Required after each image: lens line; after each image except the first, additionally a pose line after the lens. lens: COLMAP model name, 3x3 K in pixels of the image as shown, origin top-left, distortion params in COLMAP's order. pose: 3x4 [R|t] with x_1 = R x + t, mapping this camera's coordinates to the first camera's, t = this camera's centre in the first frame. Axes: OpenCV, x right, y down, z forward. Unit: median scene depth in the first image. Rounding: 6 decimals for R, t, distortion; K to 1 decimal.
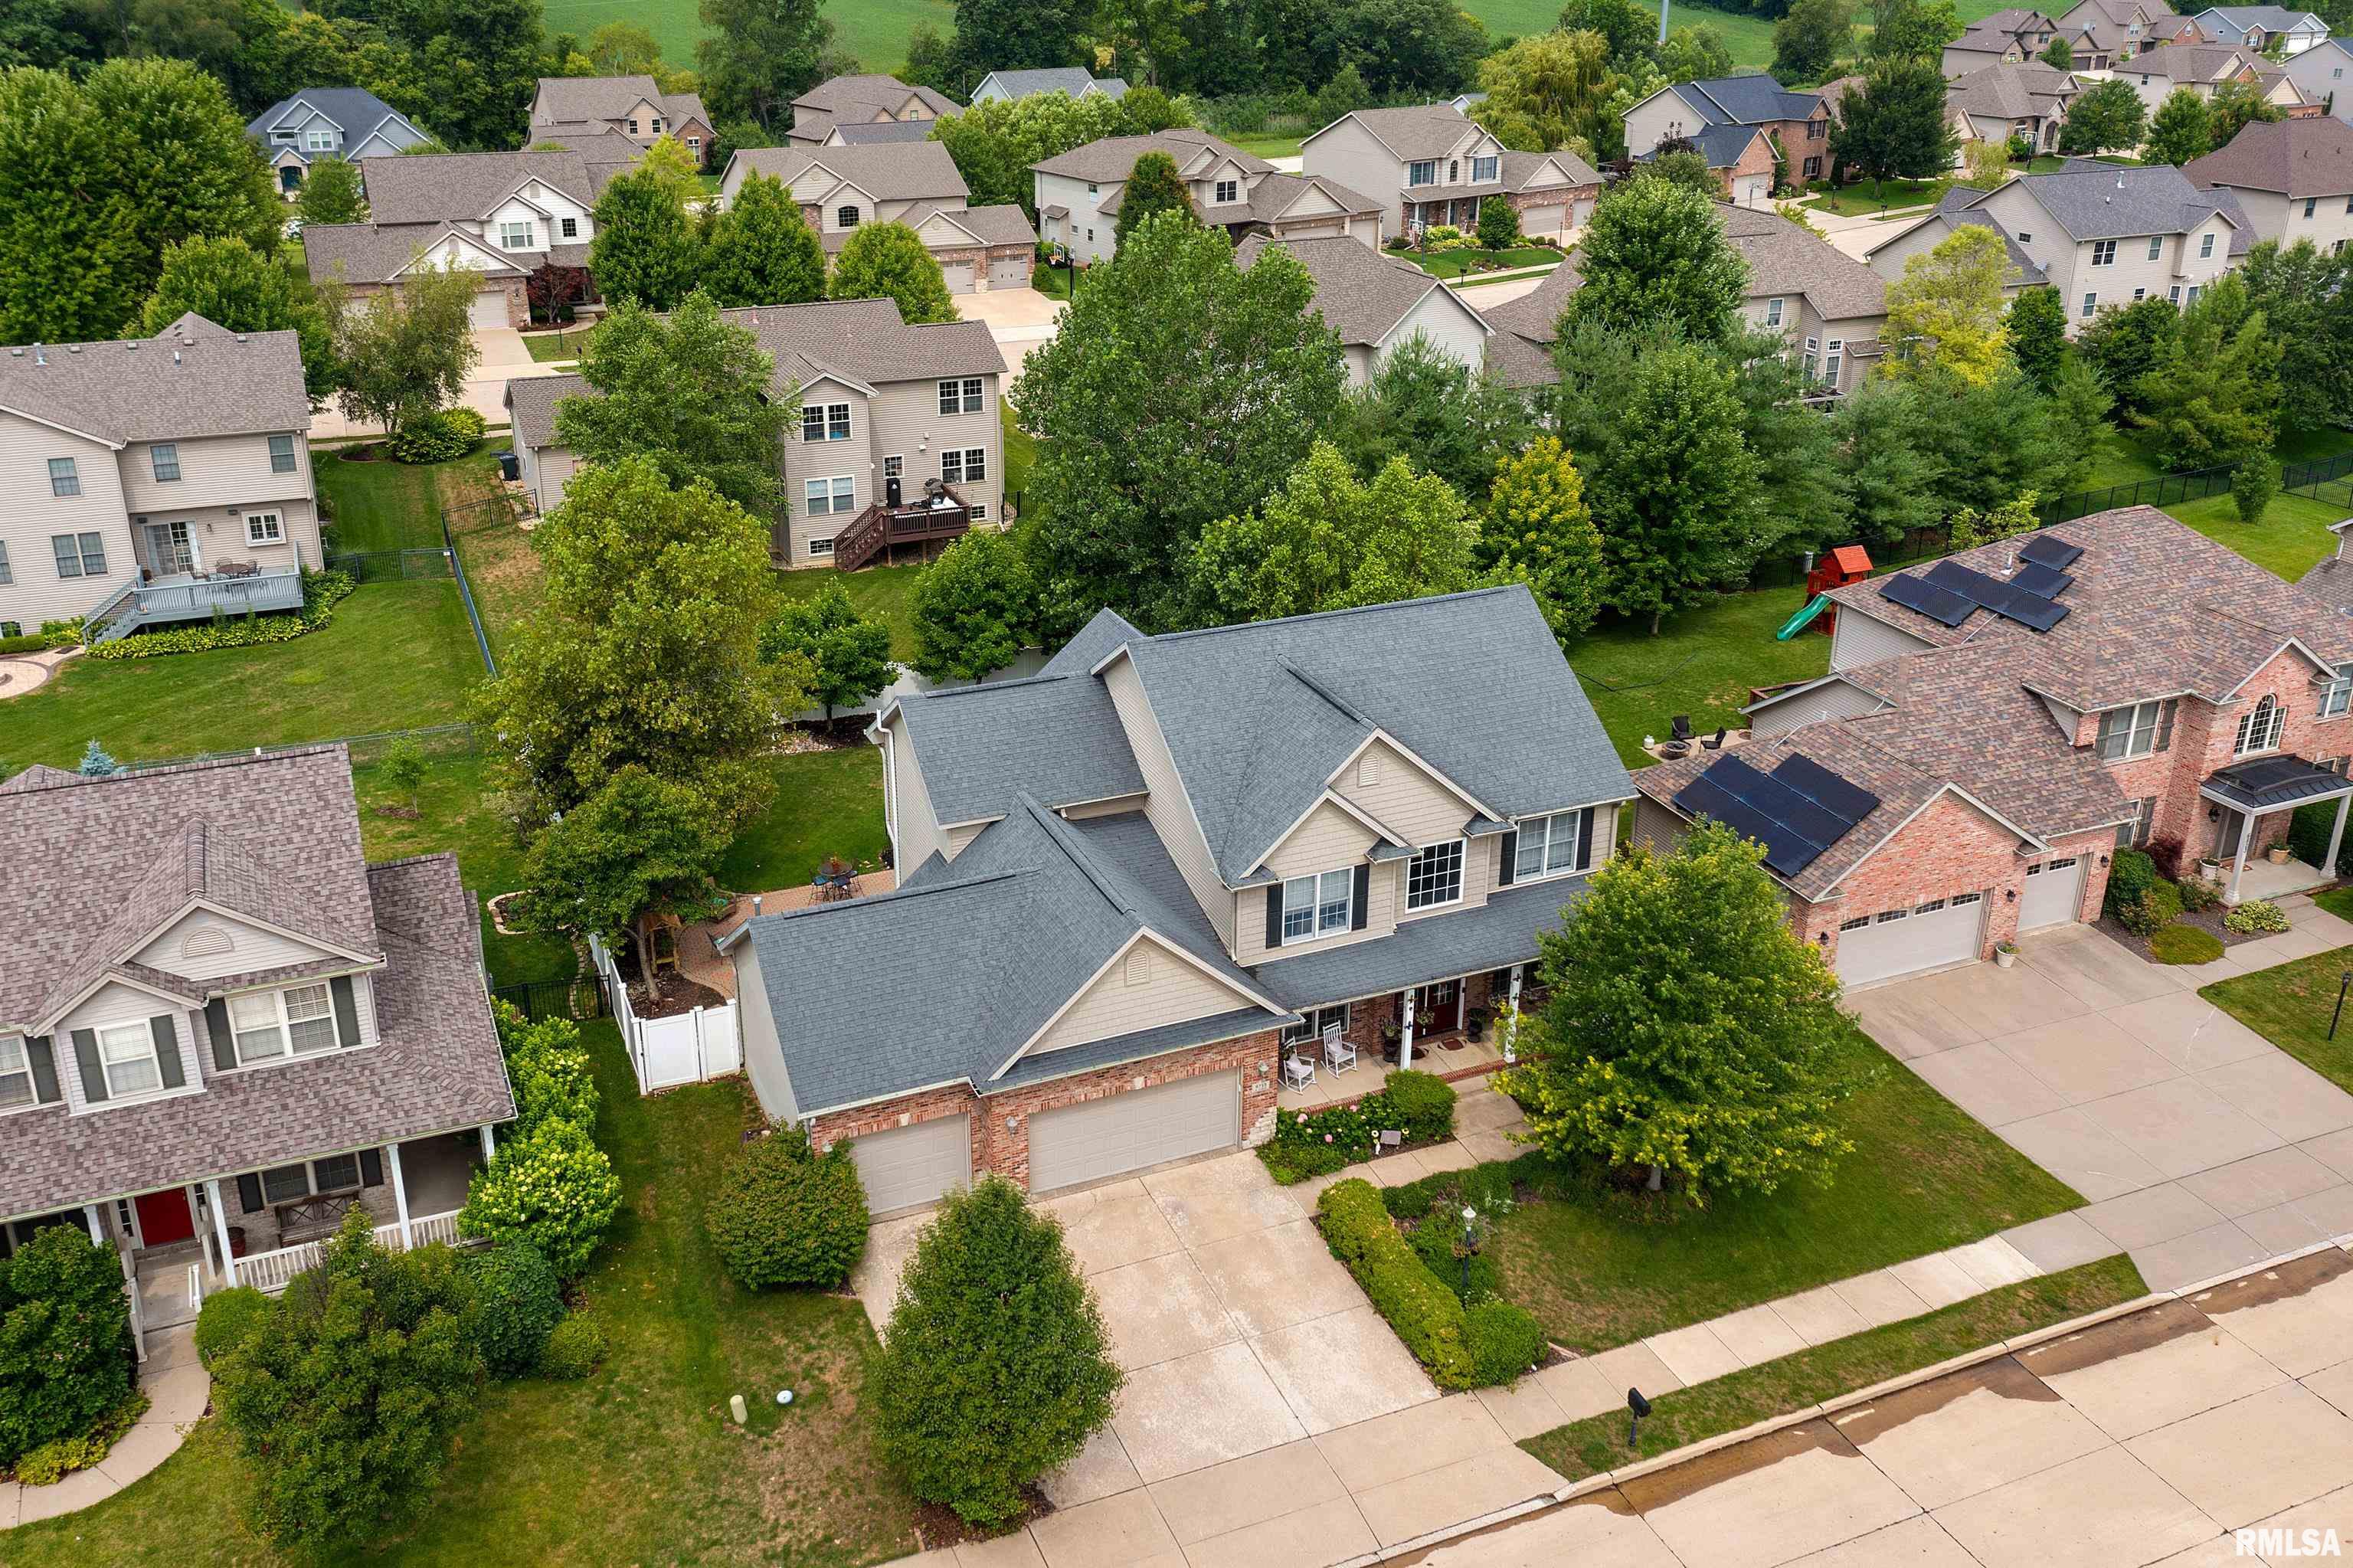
lens RADIAL K [[1880.1, 0, 1180.0], [0, 1880.1, 778.2], [0, 0, 1]] dist [-0.005380, 0.020106]
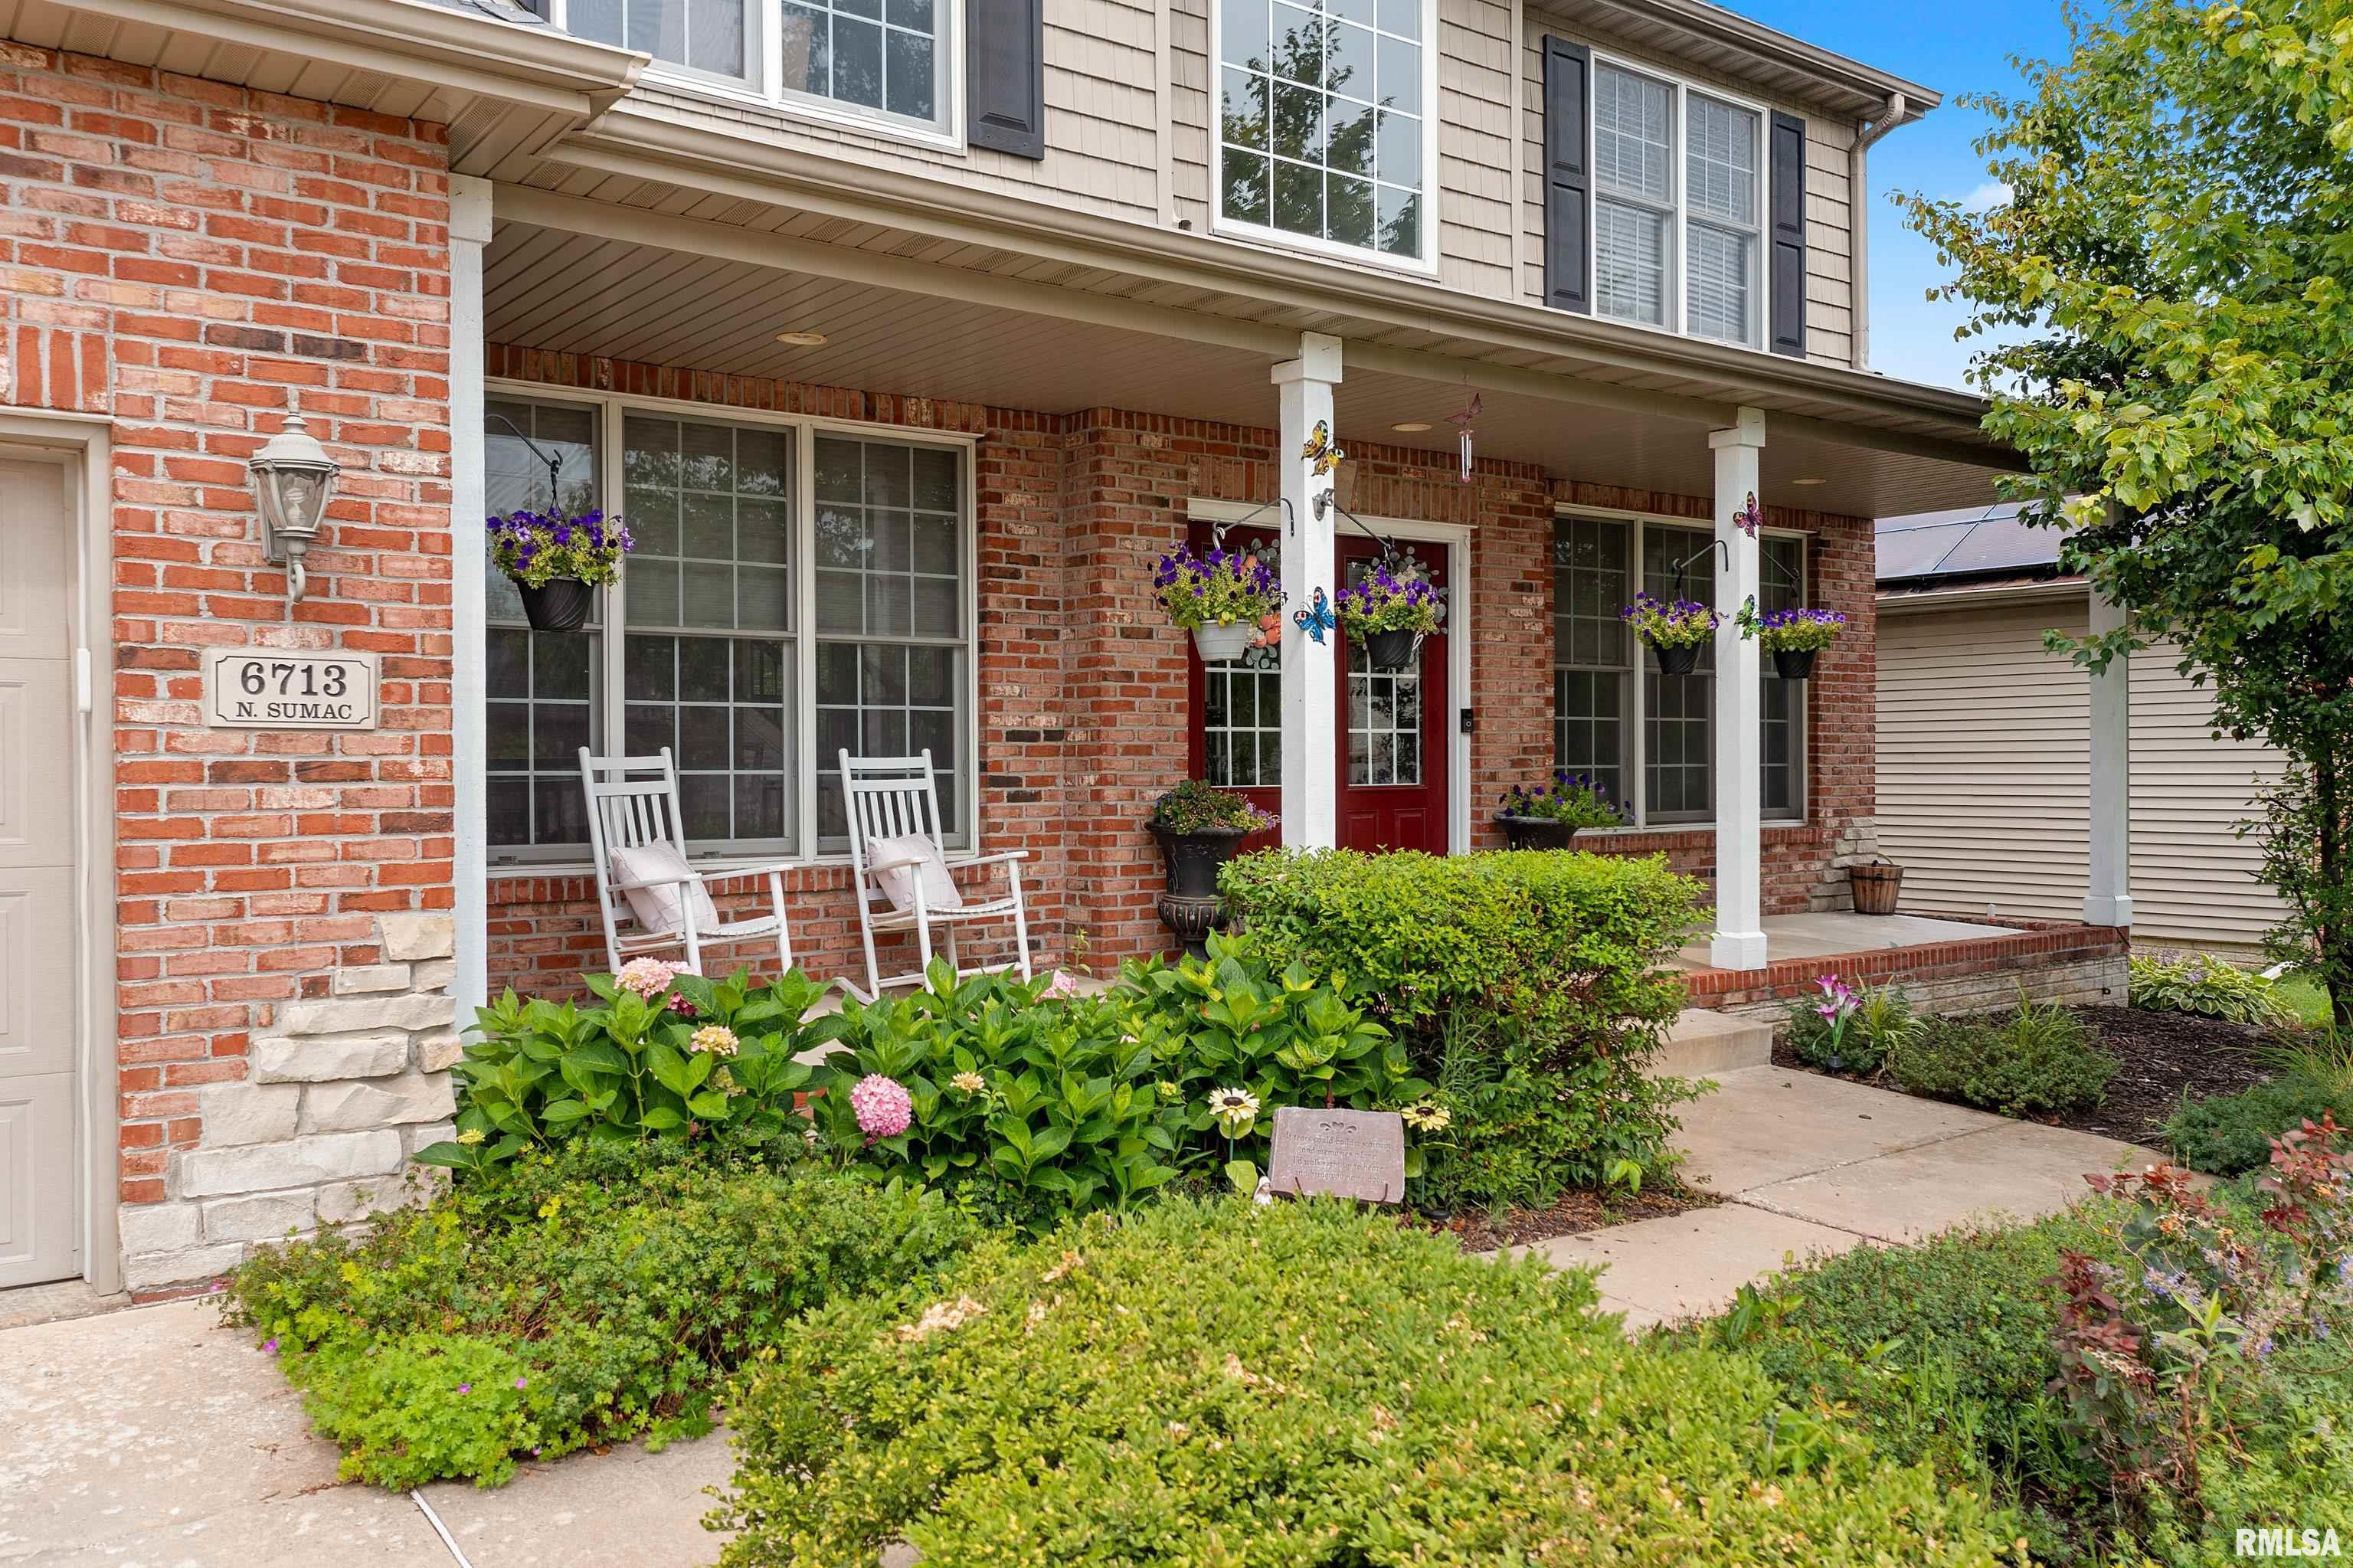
lens RADIAL K [[1880.1, 0, 1180.1], [0, 1880.1, 777.5], [0, 0, 1]] dist [-0.005380, 0.020106]
pose [[0.977265, -0.030616, 0.209801, 0.071814], [0.113203, 0.912019, -0.394215, 0.216818], [-0.179273, 0.409003, 0.894750, 0.860747]]
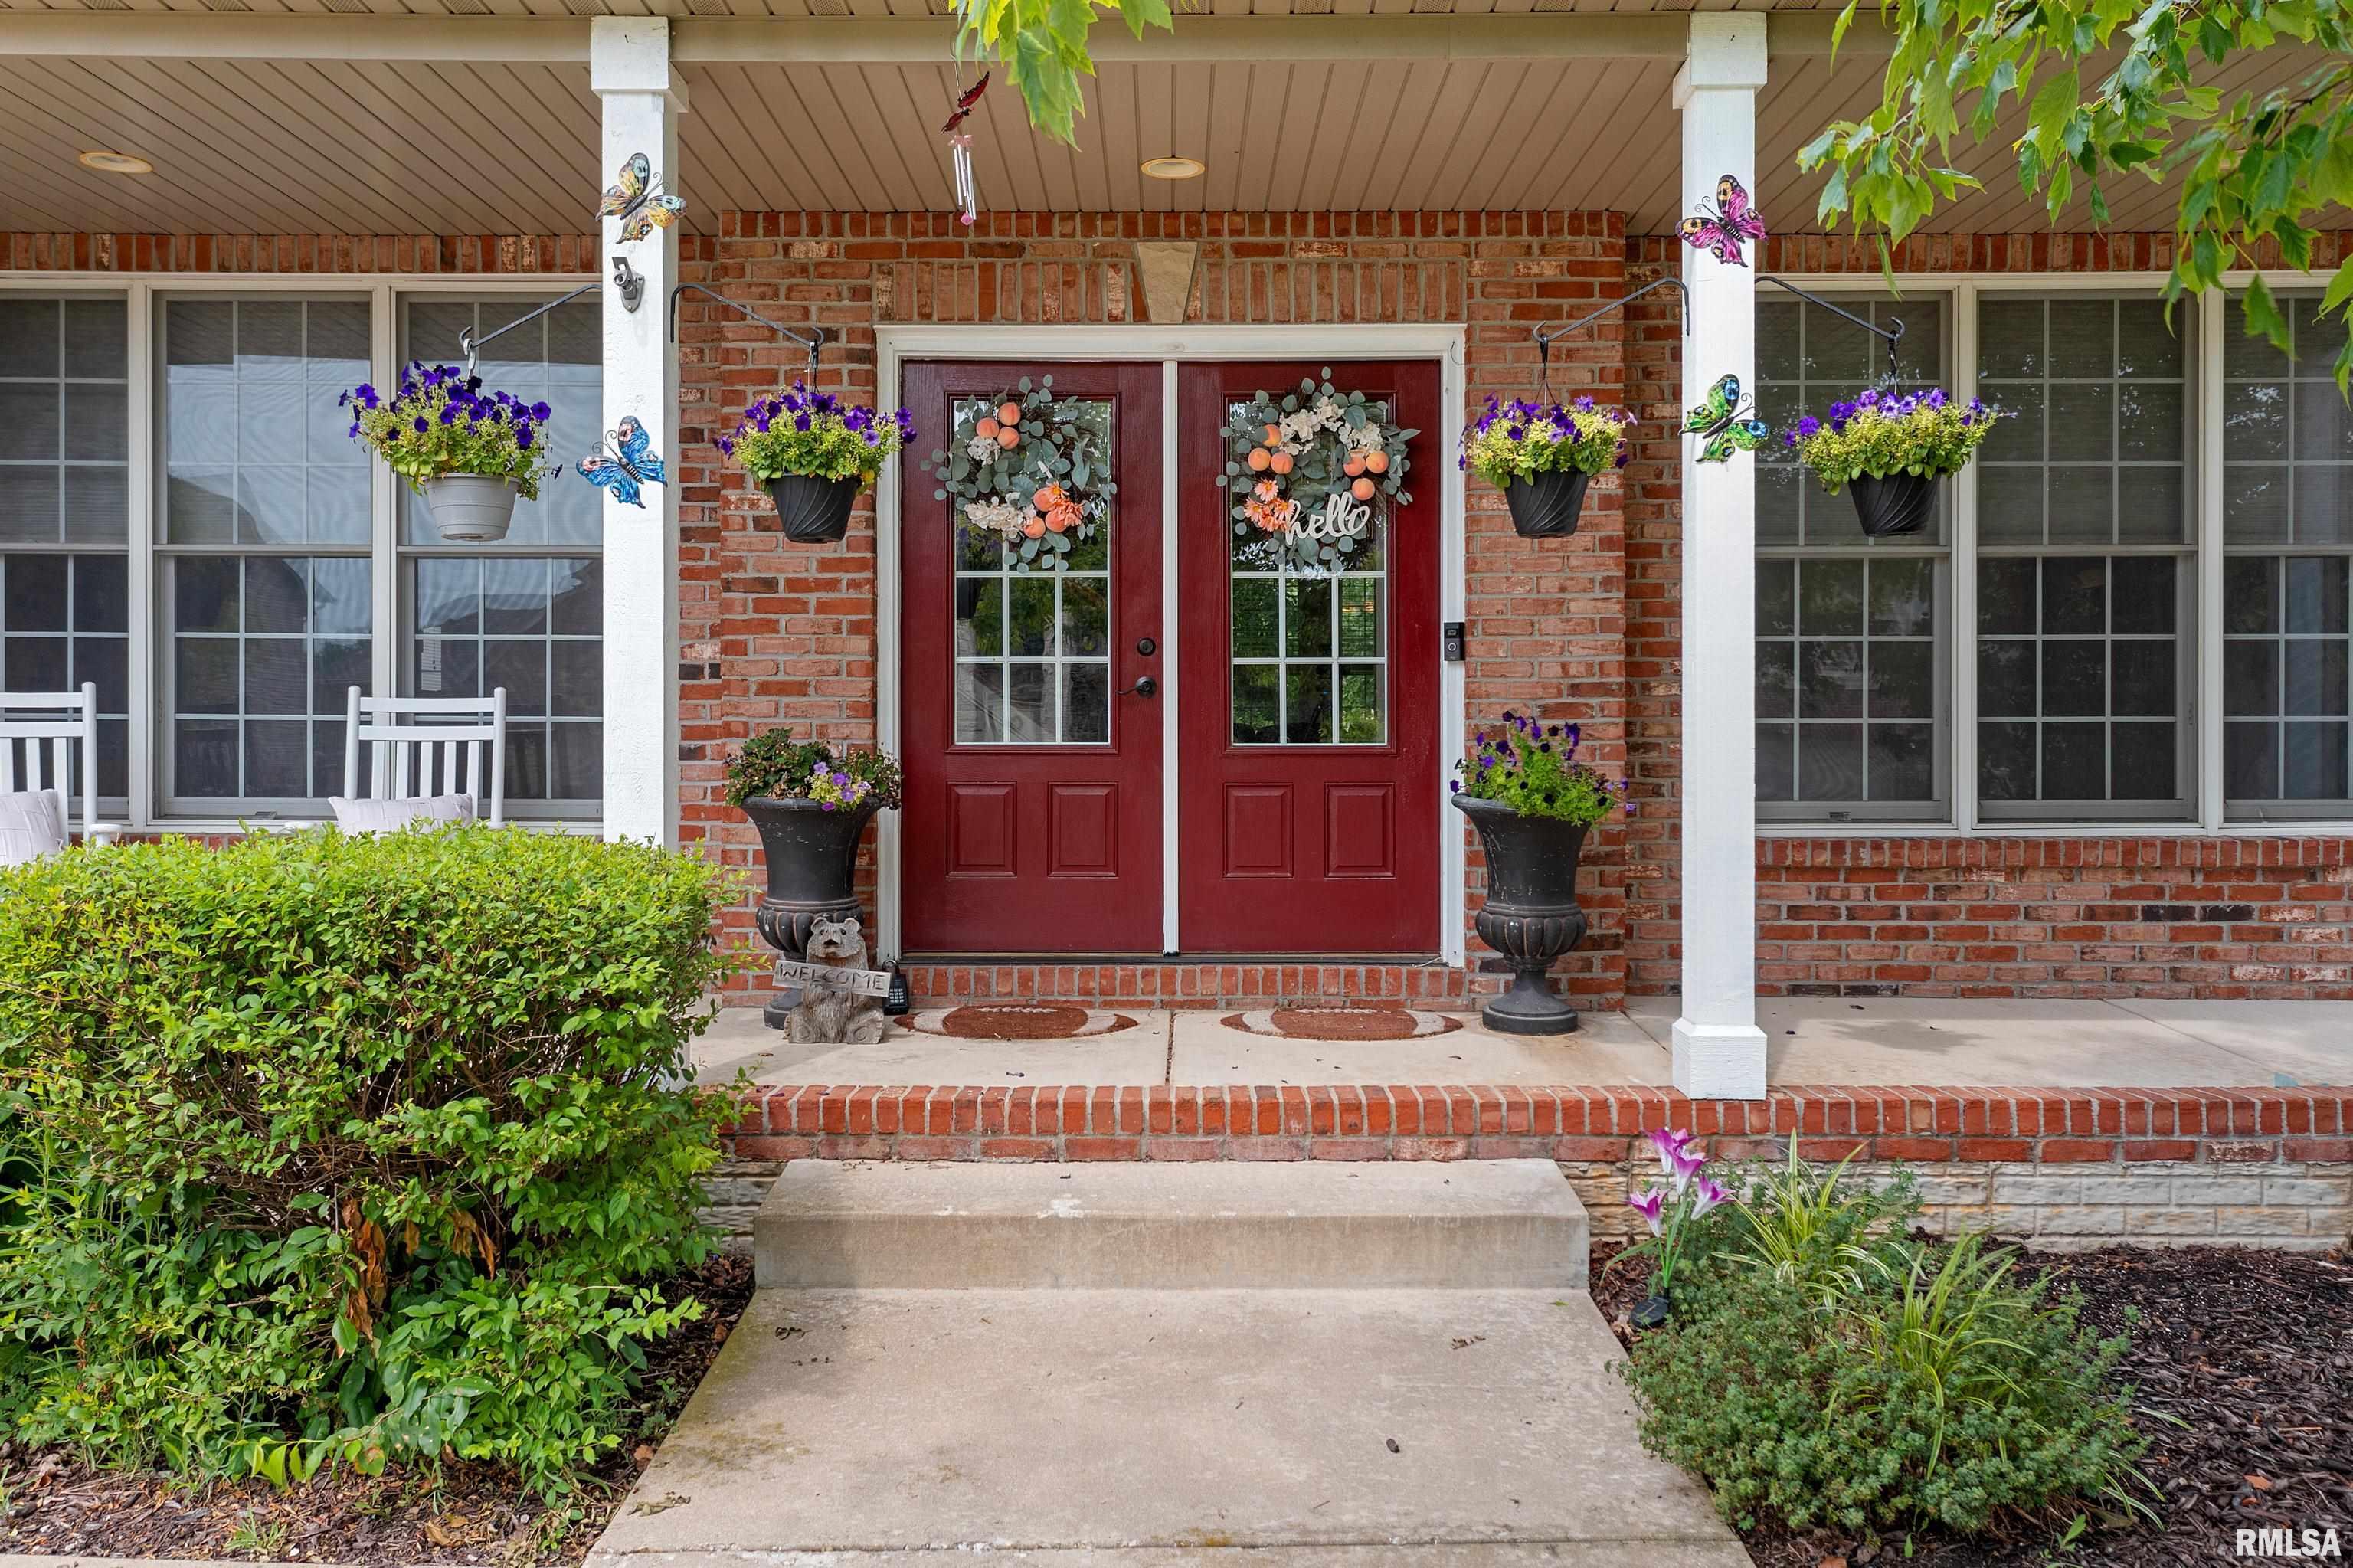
lens RADIAL K [[1880.1, 0, 1162.2], [0, 1880.1, 772.5], [0, 0, 1]] dist [-0.005380, 0.020106]
pose [[0.904860, -0.017640, -0.425343, 0.200934], [-0.159510, 0.912304, -0.377171, 0.188429], [0.394696, 0.409134, 0.822694, 0.939684]]
